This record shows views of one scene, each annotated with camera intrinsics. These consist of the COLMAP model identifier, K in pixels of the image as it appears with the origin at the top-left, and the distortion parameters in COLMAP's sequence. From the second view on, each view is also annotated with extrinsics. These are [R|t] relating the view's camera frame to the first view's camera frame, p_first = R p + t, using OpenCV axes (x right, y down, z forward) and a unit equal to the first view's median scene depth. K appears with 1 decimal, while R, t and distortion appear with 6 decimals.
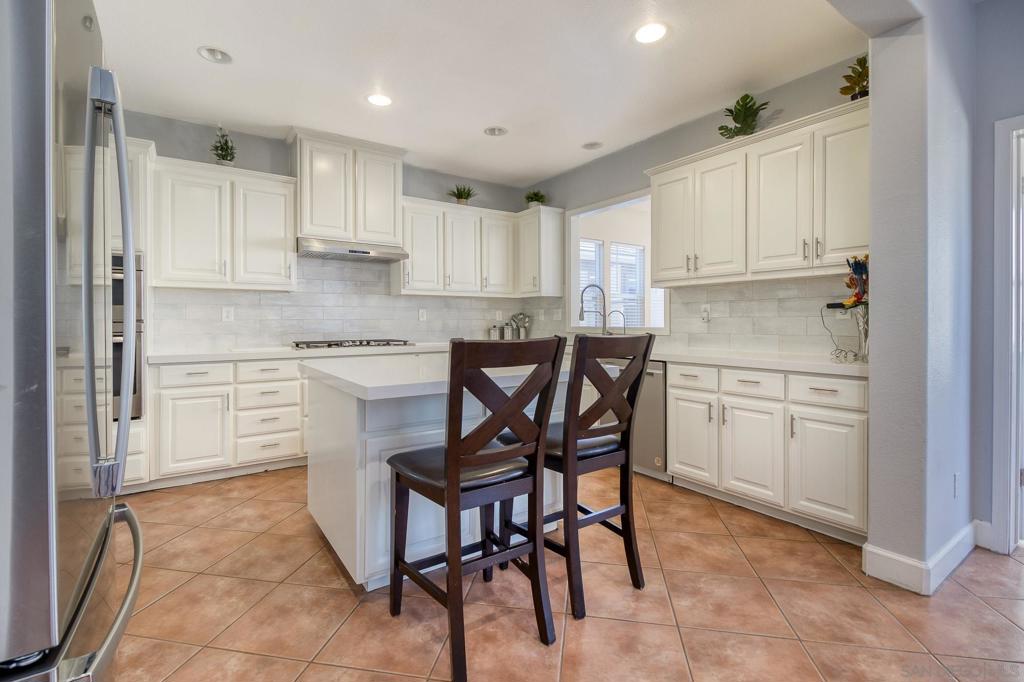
lens RADIAL K [[470.9, 0, 510.0], [0, 470.9, 333.6], [0, 0, 1]] dist [-0.001660, 0.000244]
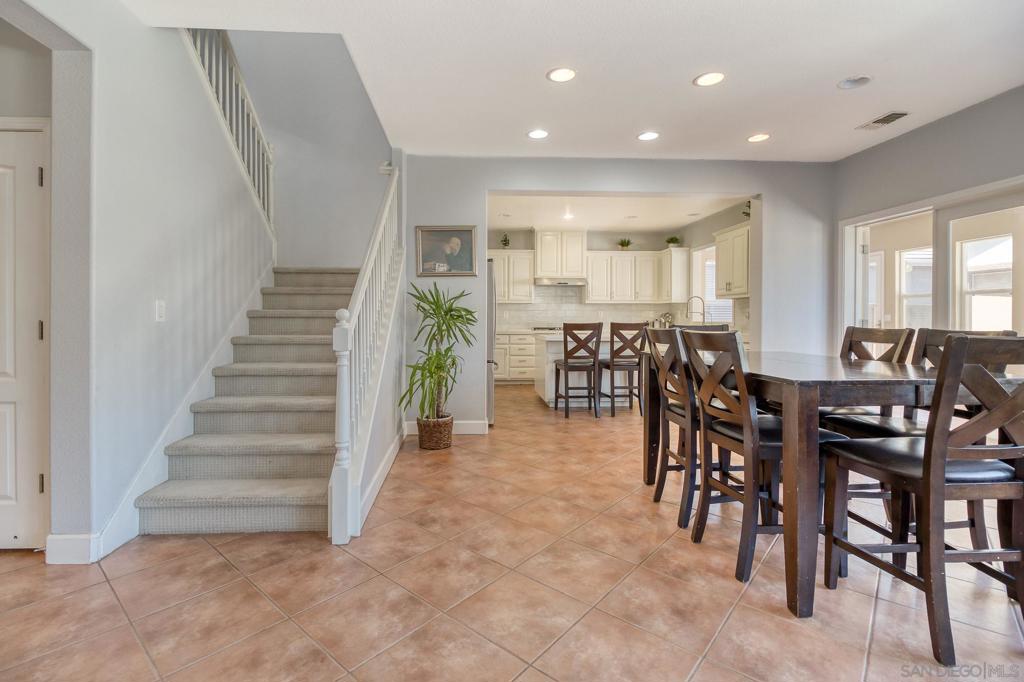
lens RADIAL K [[470.9, 0, 514.3], [0, 470.9, 336.6], [0, 0, 1]] dist [-0.001660, 0.000244]
pose [[0.875883, 0.025161, -0.481866, 0.460781], [-0.020455, 0.999678, 0.015018, 0.028098], [0.482089, -0.003298, 0.876116, -0.839909]]
